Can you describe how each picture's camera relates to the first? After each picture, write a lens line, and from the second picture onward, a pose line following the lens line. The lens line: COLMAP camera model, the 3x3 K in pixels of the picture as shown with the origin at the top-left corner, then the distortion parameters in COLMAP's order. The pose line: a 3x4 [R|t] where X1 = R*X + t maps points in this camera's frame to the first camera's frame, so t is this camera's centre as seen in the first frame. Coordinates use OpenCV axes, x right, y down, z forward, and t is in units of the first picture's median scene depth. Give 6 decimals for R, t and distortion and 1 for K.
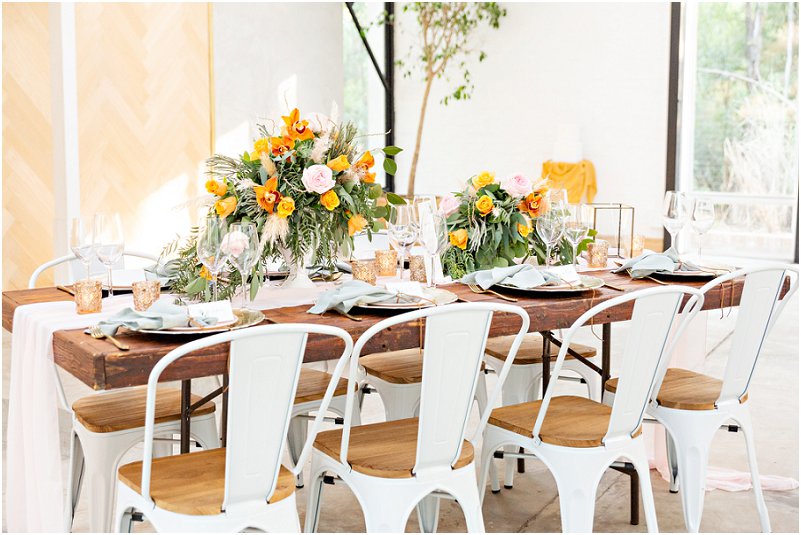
lens RADIAL K [[1092.9, 0, 400.5], [0, 1092.9, 267.5], [0, 0, 1]] dist [0.009581, 0.016028]
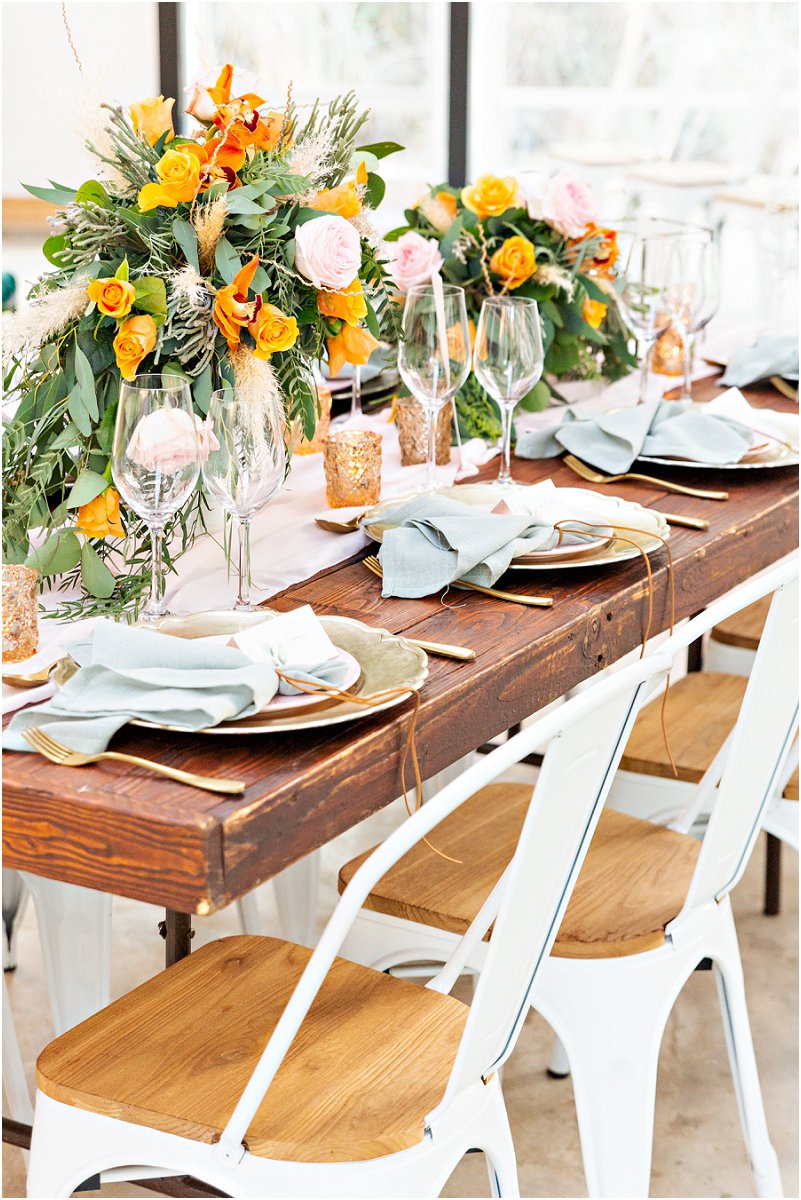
lens RADIAL K [[2509.9, 0, 400.5], [0, 2509.9, 600.0], [0, 0, 1]] dist [-0.029092, -0.108873]
pose [[0.870327, -0.134690, 0.473699, -0.503032], [0.056807, 0.982910, 0.175104, -0.115593], [-0.489188, -0.125488, 0.863104, 0.195603]]
